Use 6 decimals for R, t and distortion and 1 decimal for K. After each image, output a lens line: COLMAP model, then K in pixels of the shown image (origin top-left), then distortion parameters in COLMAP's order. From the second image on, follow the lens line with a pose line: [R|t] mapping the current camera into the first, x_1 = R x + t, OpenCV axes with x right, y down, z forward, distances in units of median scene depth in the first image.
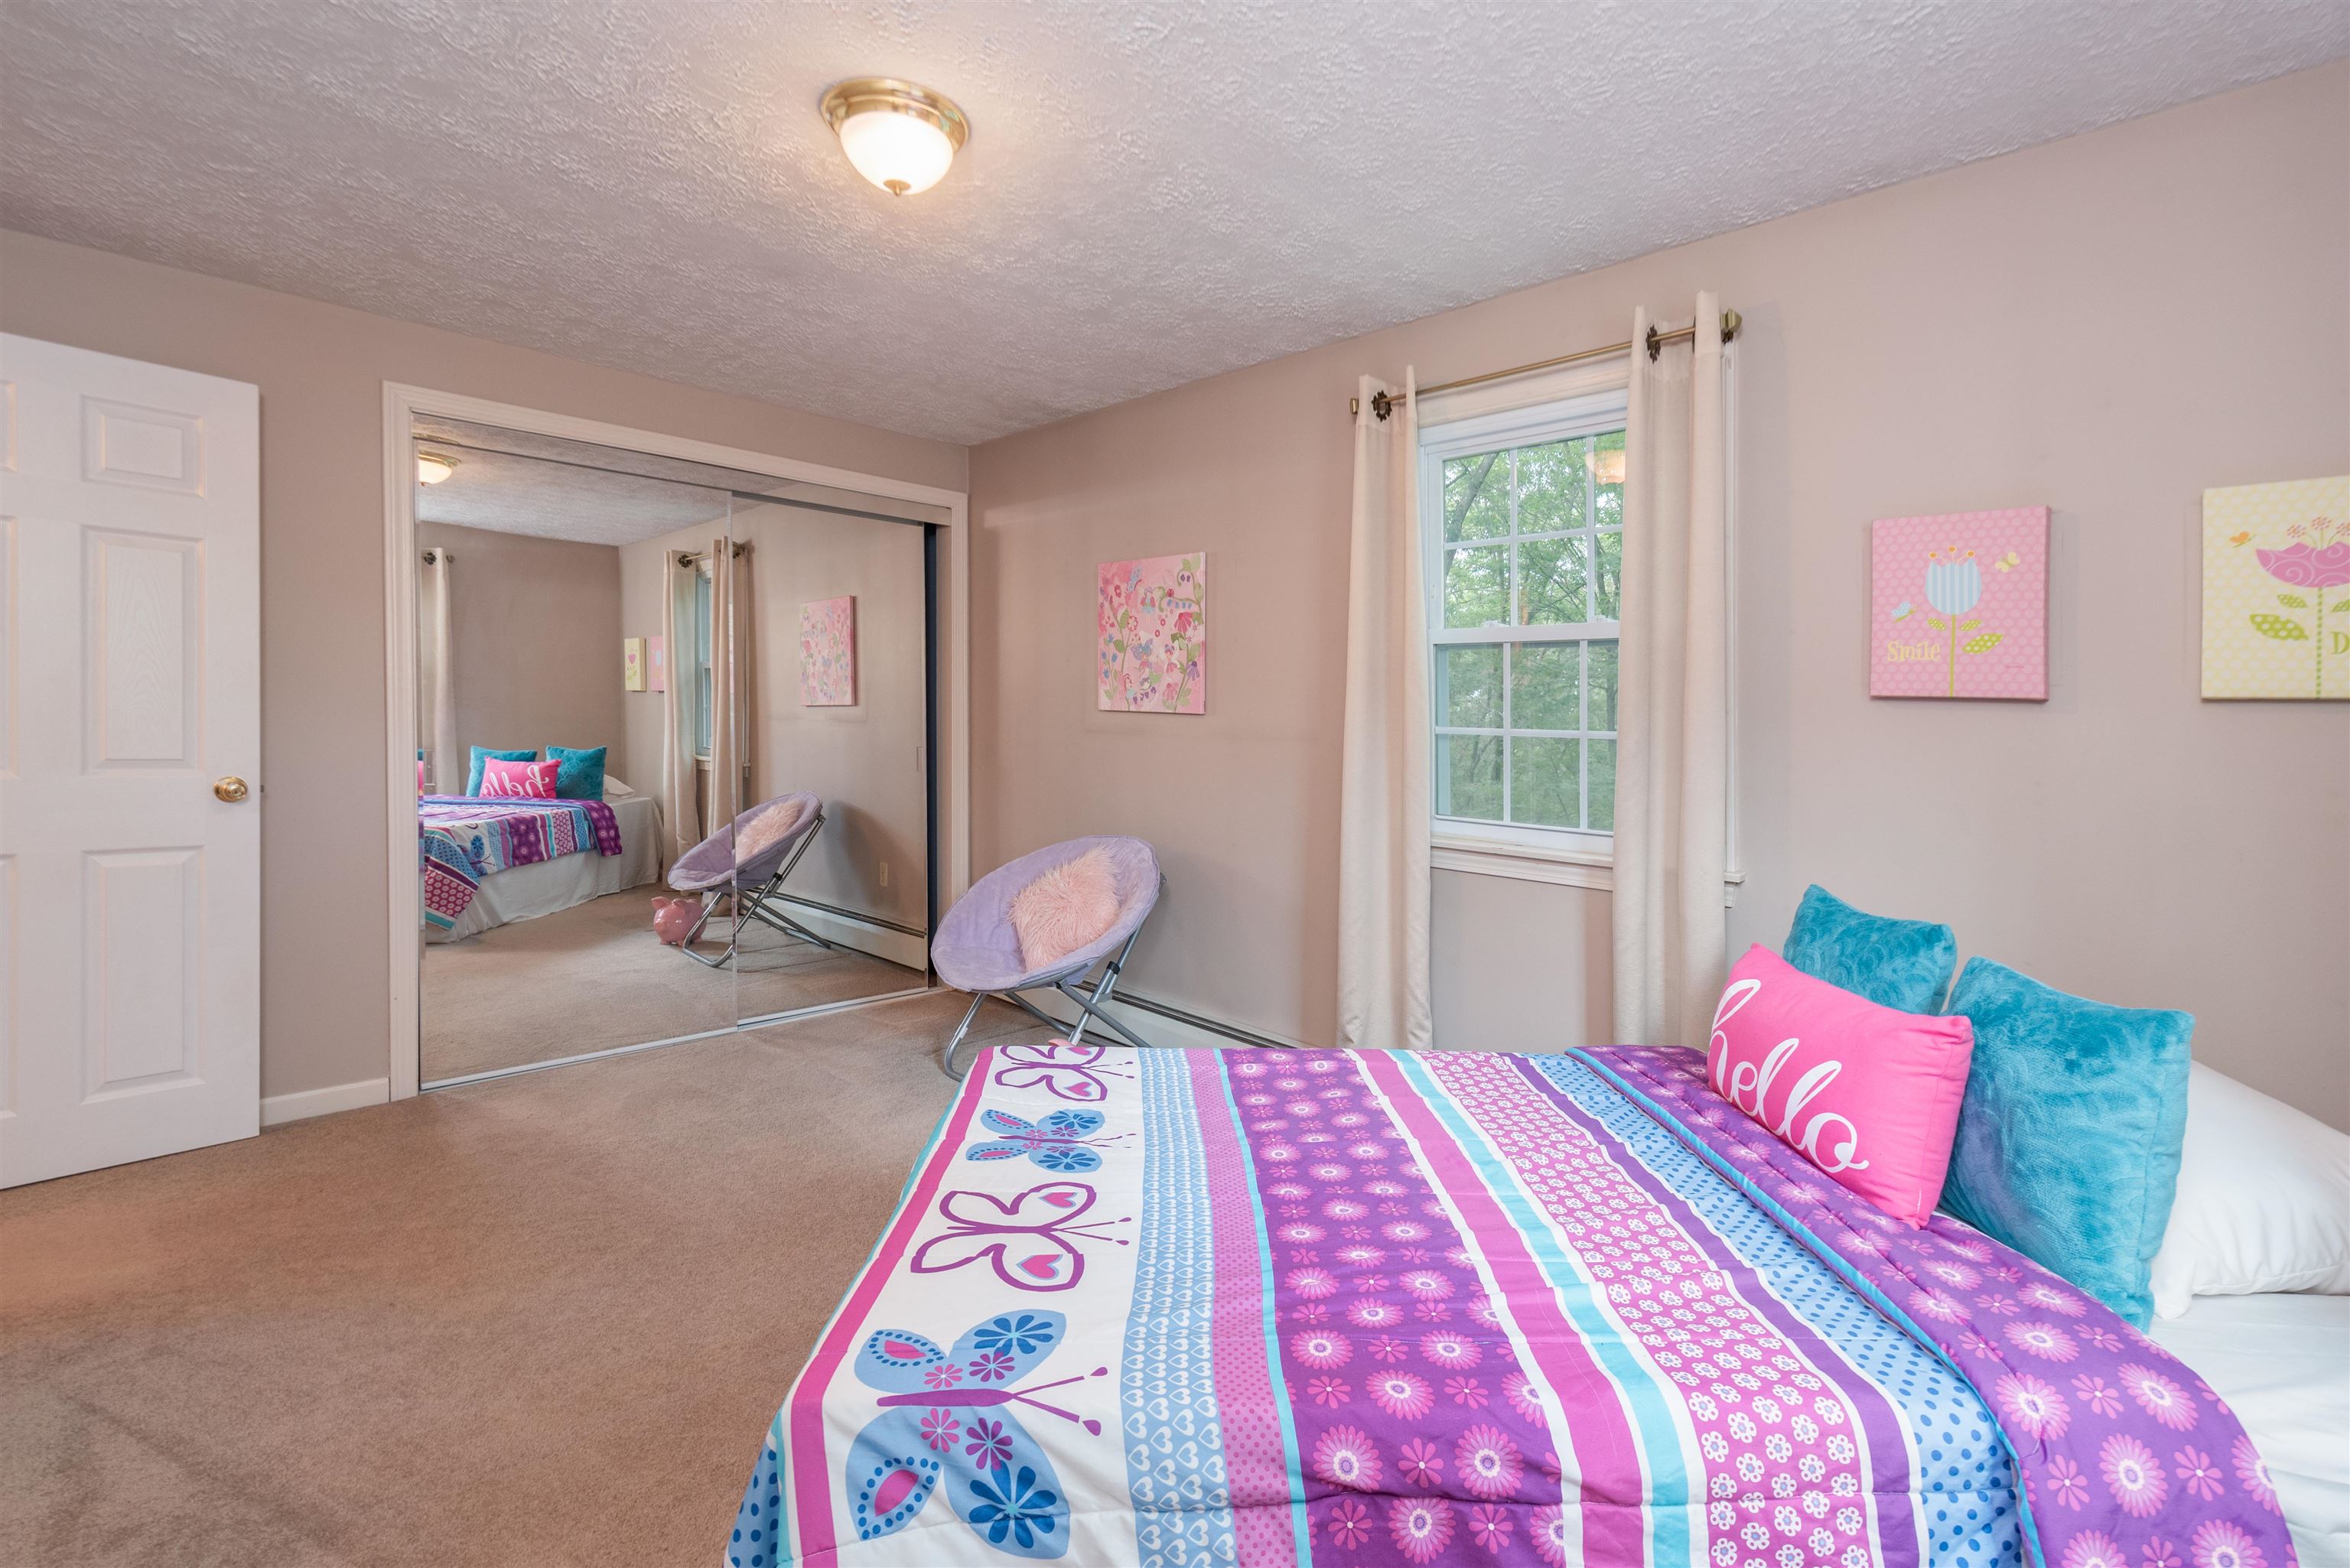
lens RADIAL K [[1056.4, 0, 1178.9], [0, 1056.4, 727.0], [0, 0, 1]] dist [0.000635, 0.000023]
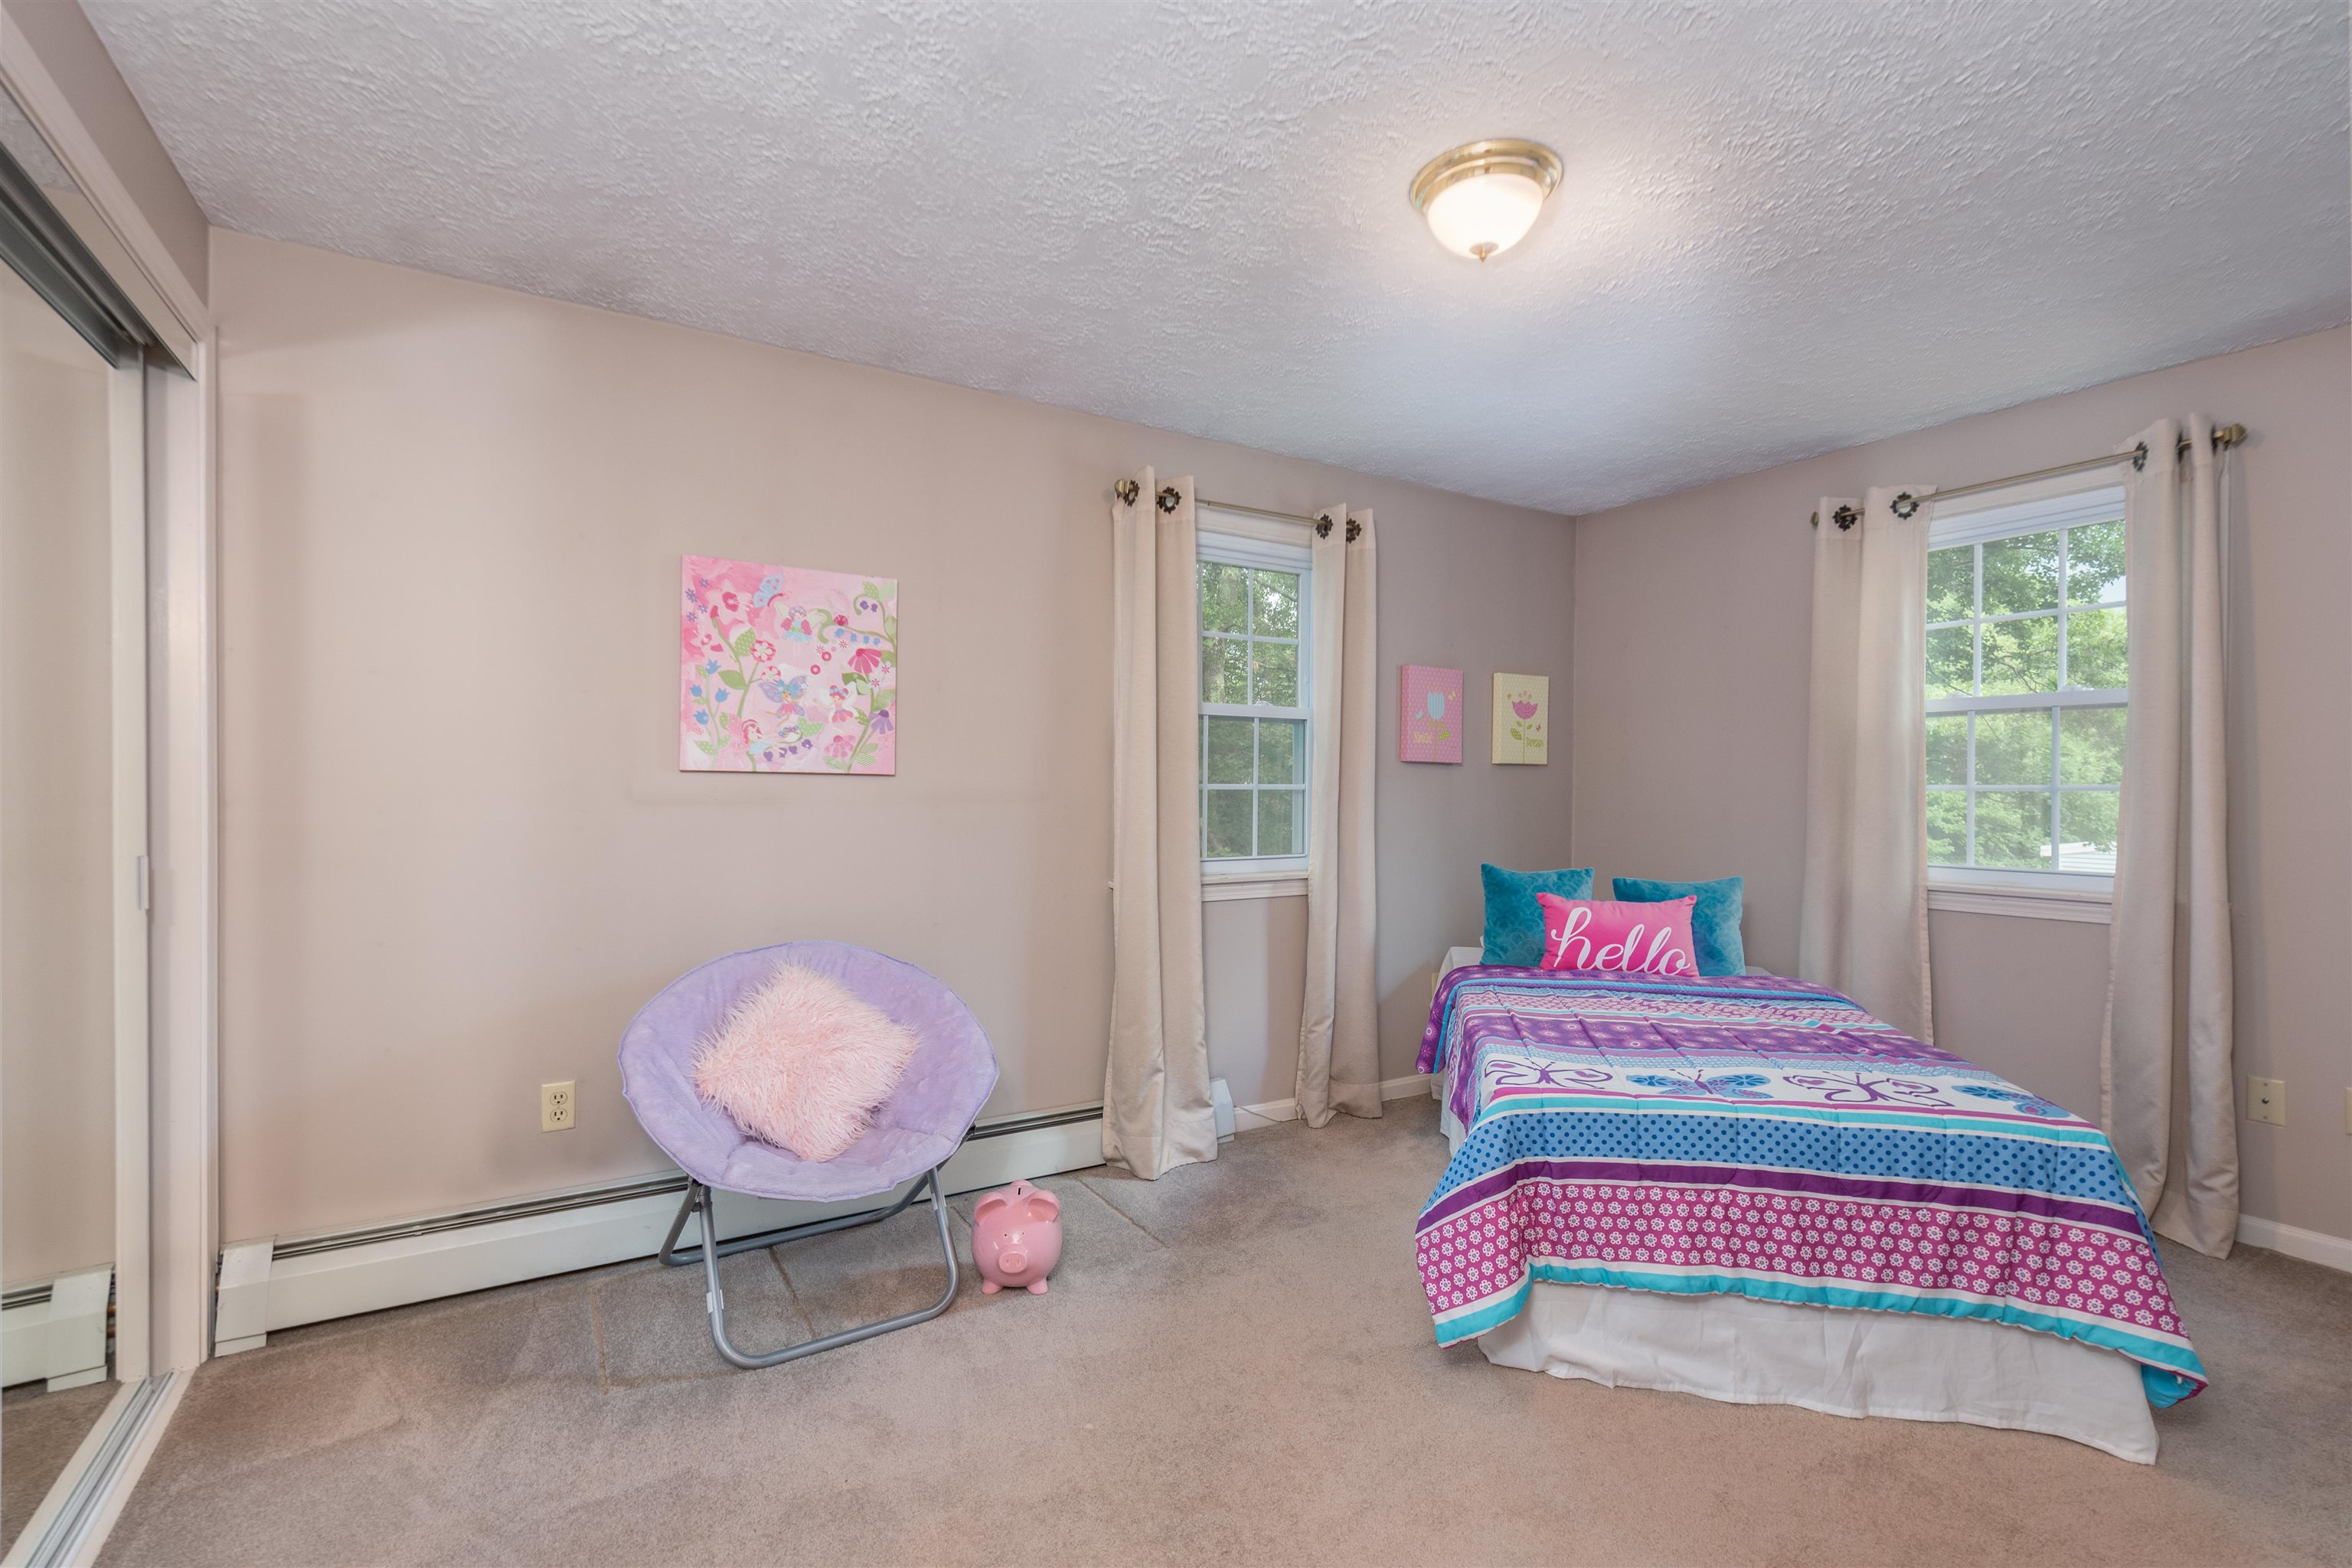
lens RADIAL K [[1046.8, 0, 1176.0], [0, 1046.8, 757.6], [0, 0, 1]] dist [0.000623, 0.000159]
pose [[0.228635, -0.006518, 0.973490, -0.709948], [0.005939, 0.999968, 0.005300, -0.028095], [-0.973494, 0.004570, 0.228667, 0.584199]]
